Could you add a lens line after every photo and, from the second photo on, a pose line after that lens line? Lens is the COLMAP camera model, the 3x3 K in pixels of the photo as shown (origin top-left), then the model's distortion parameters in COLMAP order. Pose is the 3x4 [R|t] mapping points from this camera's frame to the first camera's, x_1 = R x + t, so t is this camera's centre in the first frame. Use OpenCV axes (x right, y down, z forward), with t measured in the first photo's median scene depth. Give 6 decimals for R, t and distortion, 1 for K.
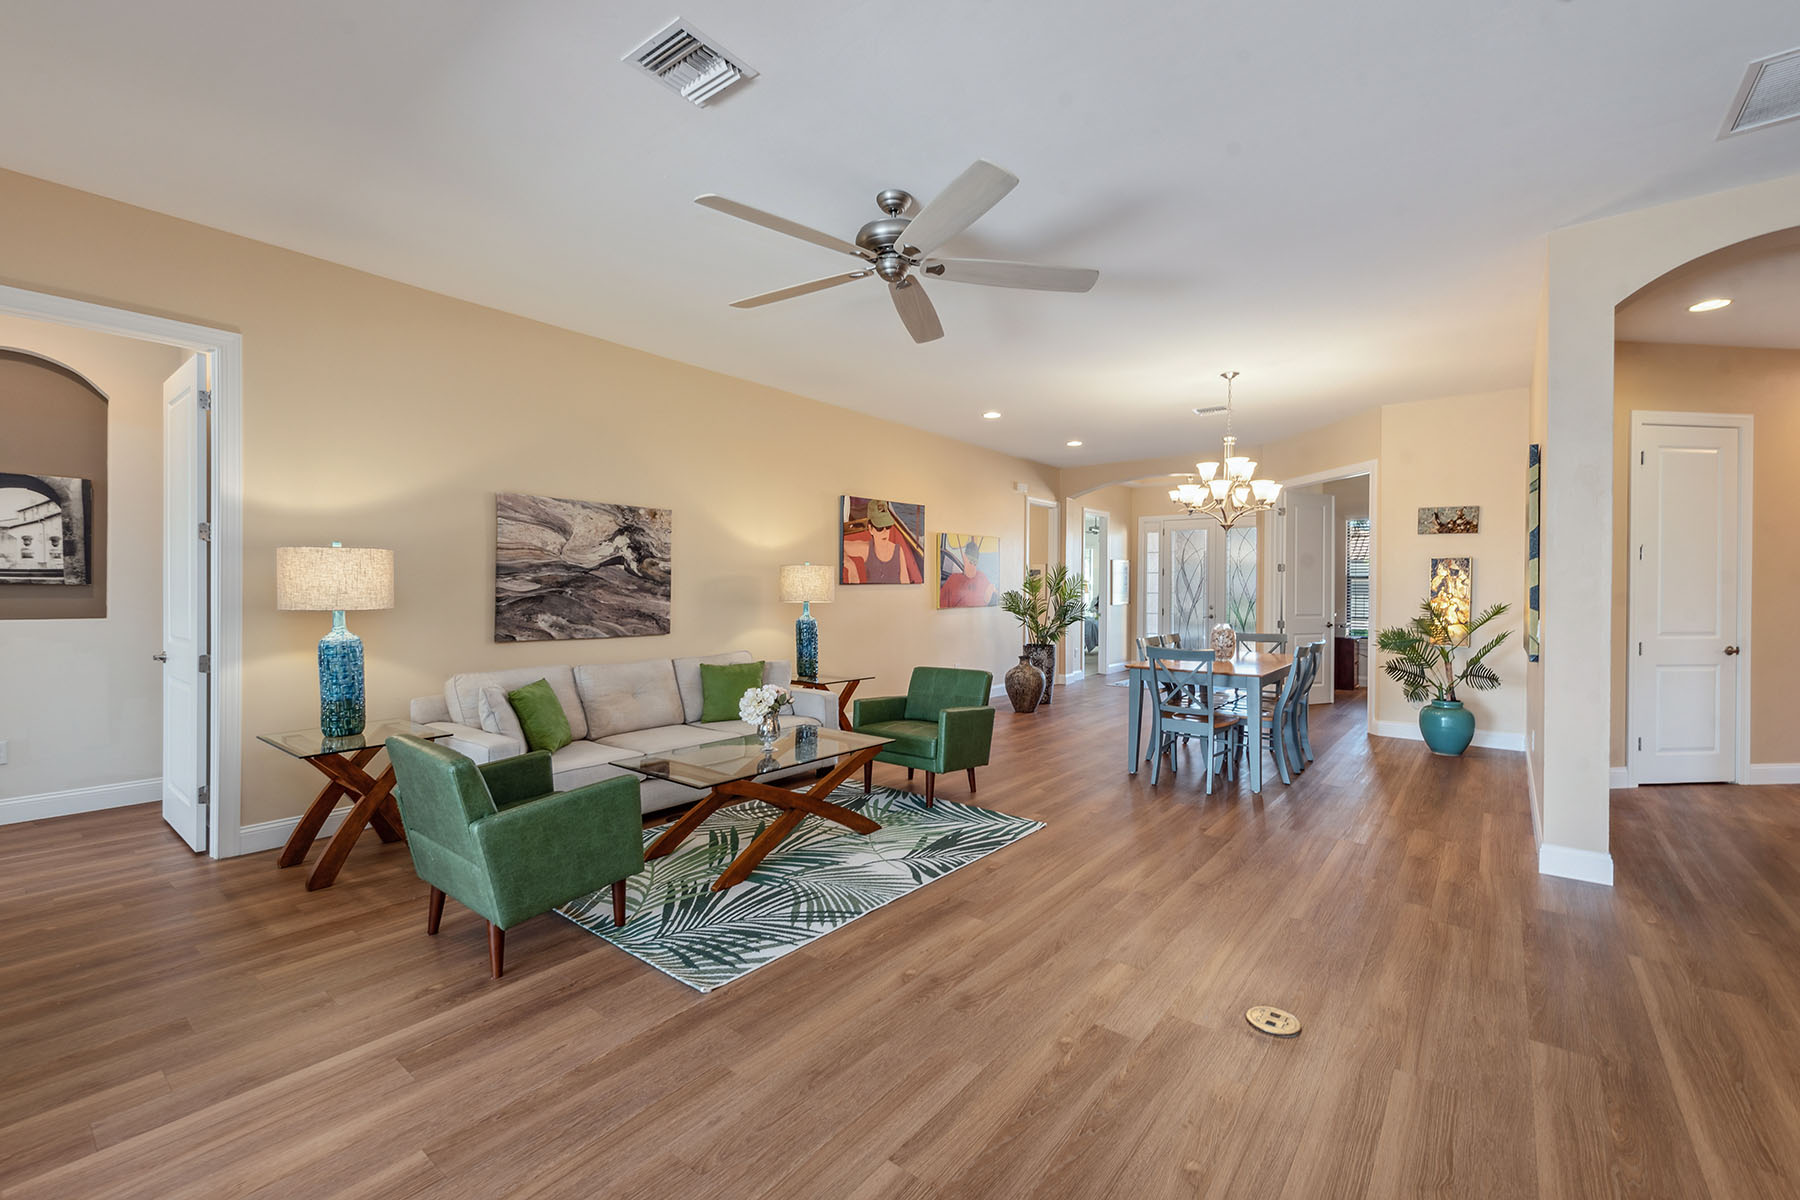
lens RADIAL K [[747.7, 0, 902.8], [0, 747.7, 597.0], [0, 0, 1]] dist [0.013905, -0.003813]
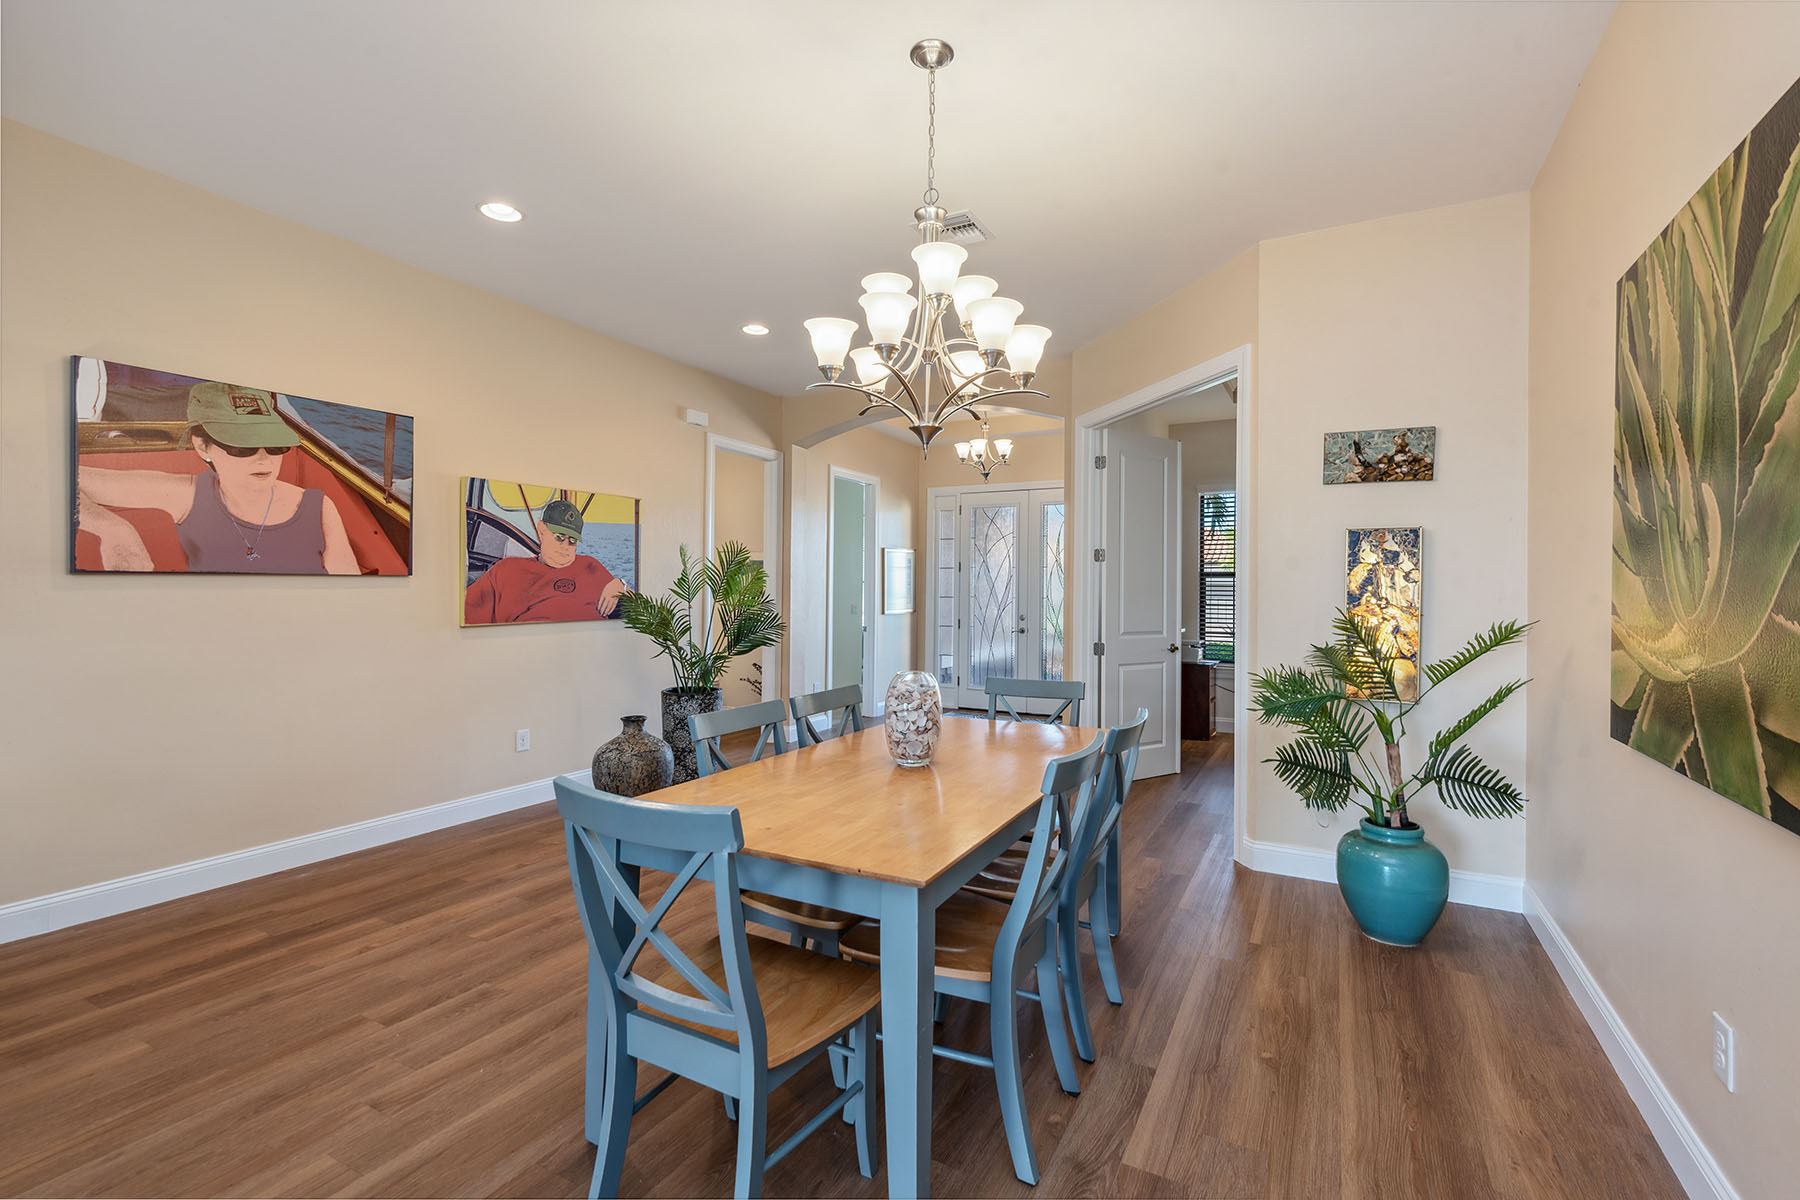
lens RADIAL K [[815.0, 0, 893.1], [0, 815.0, 602.1], [0, 0, 1]] dist [0.008394, -0.003673]
pose [[0.984899, 0.001317, 0.173125, 0.299050], [-0.001560, 0.999998, 0.001273, -0.002183], [-0.173123, -0.001524, 0.984899, 0.503689]]
